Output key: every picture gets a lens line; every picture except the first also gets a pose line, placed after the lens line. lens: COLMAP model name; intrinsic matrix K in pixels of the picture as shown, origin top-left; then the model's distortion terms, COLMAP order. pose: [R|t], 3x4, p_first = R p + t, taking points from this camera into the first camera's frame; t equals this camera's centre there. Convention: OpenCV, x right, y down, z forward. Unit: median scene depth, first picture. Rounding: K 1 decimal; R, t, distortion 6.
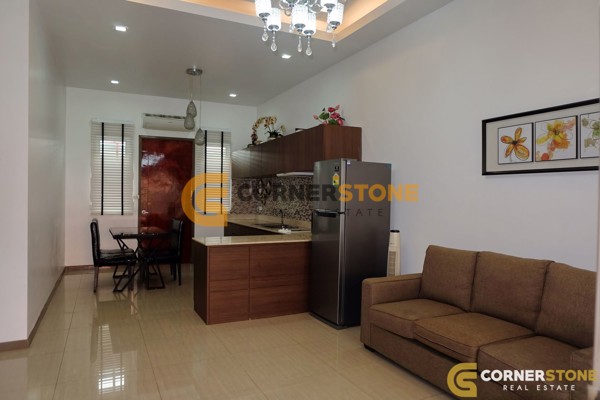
lens RADIAL K [[420.4, 0, 300.0], [0, 420.4, 200.0], [0, 0, 1]] dist [-0.080048, 0.067944]
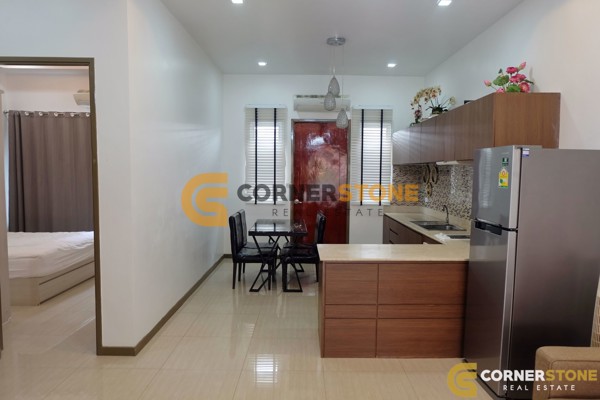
lens RADIAL K [[412.3, 0, 306.0], [0, 412.3, 197.9], [0, 0, 1]] dist [-0.072884, 0.071355]
pose [[0.895307, 0.027686, -0.444589, 0.067232], [-0.002044, 0.998312, 0.058050, -0.038817], [0.445446, -0.051064, 0.893852, 0.214627]]
